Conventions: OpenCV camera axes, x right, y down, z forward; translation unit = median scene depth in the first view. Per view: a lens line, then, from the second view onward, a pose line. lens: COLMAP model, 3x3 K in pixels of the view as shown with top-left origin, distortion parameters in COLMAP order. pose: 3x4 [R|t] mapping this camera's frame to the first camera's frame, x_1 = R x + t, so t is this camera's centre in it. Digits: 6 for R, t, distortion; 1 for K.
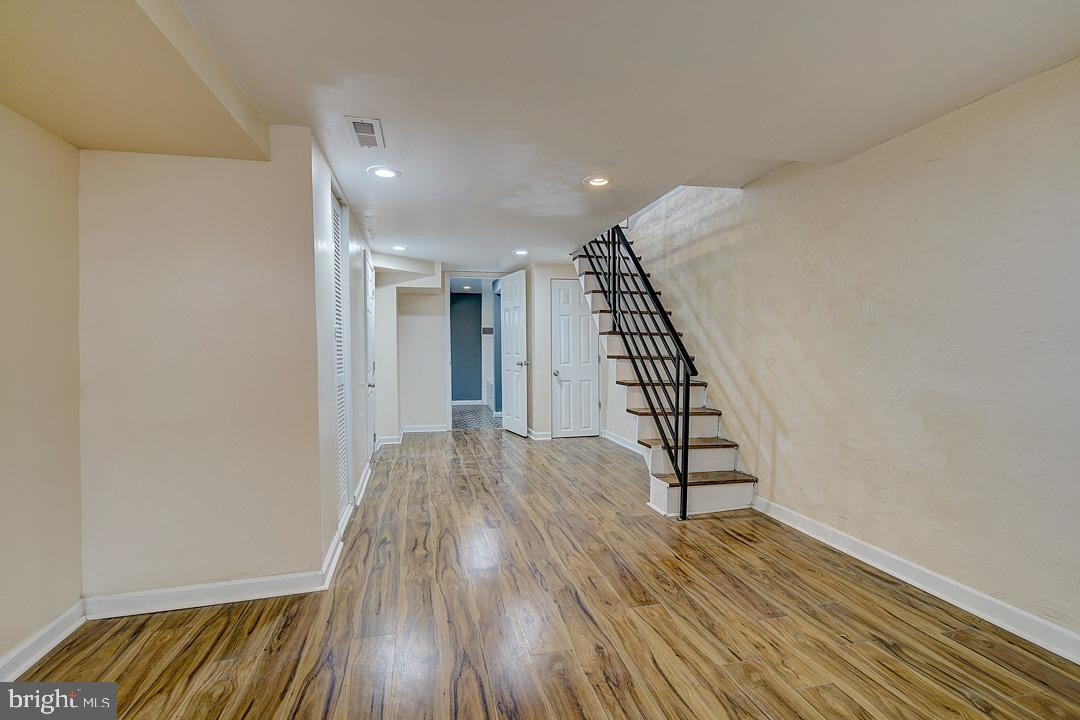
lens RADIAL K [[490.5, 0, 537.4], [0, 490.5, 356.1], [0, 0, 1]] dist [-0.006319, 0.009613]
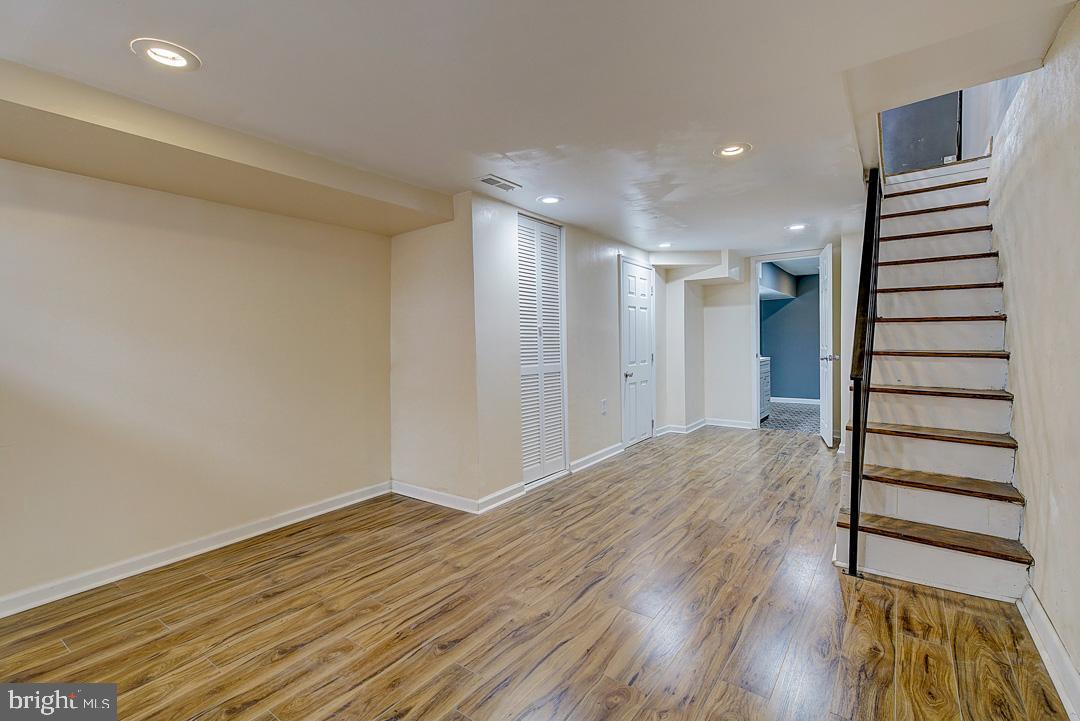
lens RADIAL K [[490.5, 0, 510.7], [0, 490.5, 354.2], [0, 0, 1]] dist [-0.006319, 0.009613]
pose [[0.621372, 0.013653, -0.783397, 0.576777], [0.001553, 0.999825, 0.018657, -0.013967], [0.783514, -0.012810, 0.621242, 0.147051]]
